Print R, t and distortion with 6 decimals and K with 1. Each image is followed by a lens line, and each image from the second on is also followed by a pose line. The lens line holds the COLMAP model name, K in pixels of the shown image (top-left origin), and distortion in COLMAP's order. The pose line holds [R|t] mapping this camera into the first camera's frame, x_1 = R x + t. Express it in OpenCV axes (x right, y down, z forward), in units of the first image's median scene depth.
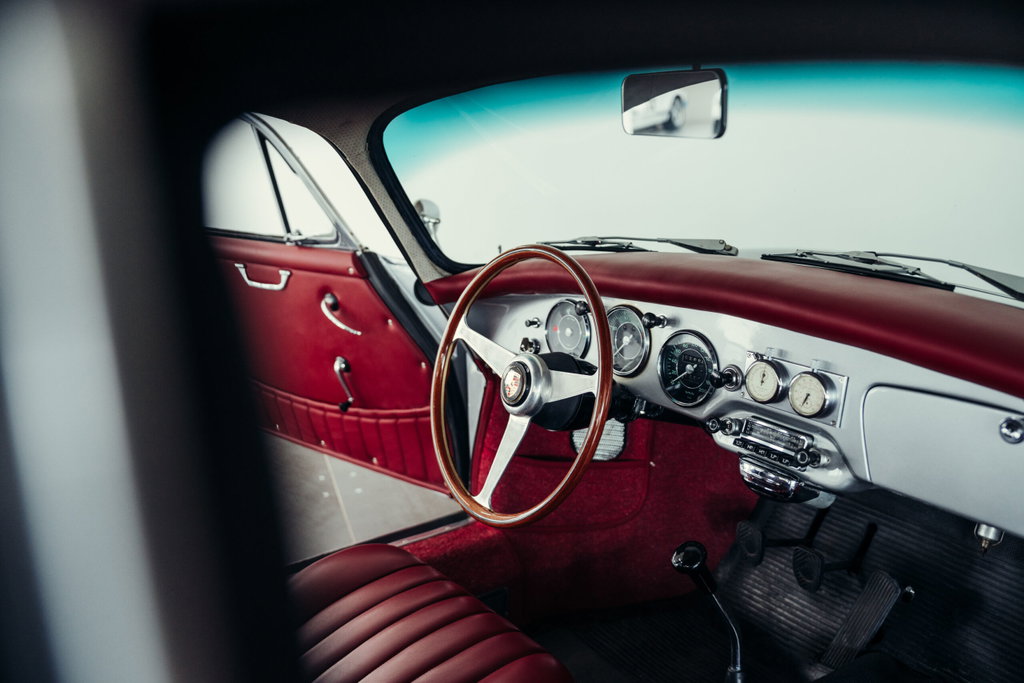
lens RADIAL K [[886.6, 0, 508.6], [0, 886.6, 344.5], [0, 0, 1]] dist [0.006168, 0.000859]
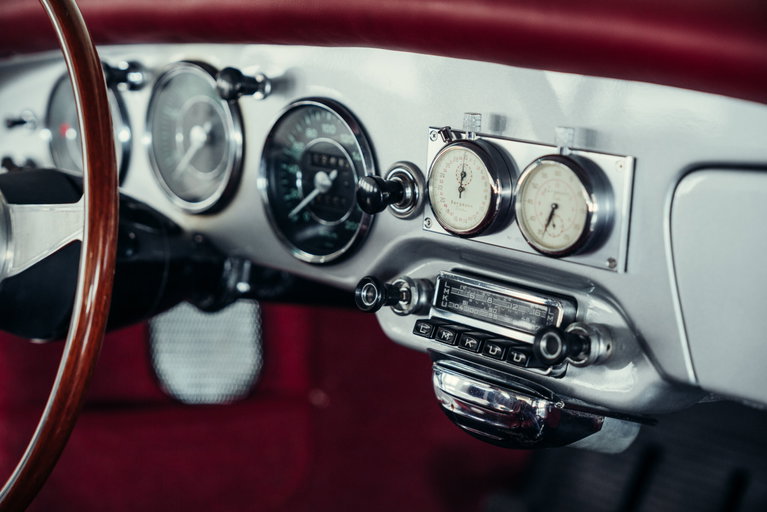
lens RADIAL K [[1454.3, 0, 387.6], [0, 1454.3, 260.5], [0, 0, 1]] dist [0.137080, 0.000000]
pose [[0.987004, -0.076995, 0.141052, 0.121555], [0.073277, 0.996818, 0.031371, 0.045015], [-0.143018, -0.020627, 0.989505, 0.230187]]
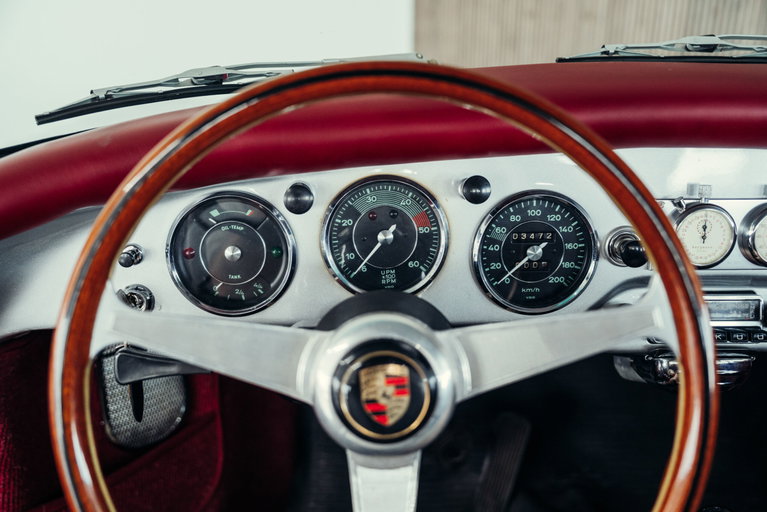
lens RADIAL K [[731.4, 0, 382.9], [0, 731.4, 258.8], [0, 0, 1]] dist [0.001709, 0.000000]
pose [[0.560098, -0.279893, 0.779711, -0.241821], [0.206761, 0.958640, 0.195599, -0.086060], [-0.802209, 0.051659, 0.594804, 0.750123]]
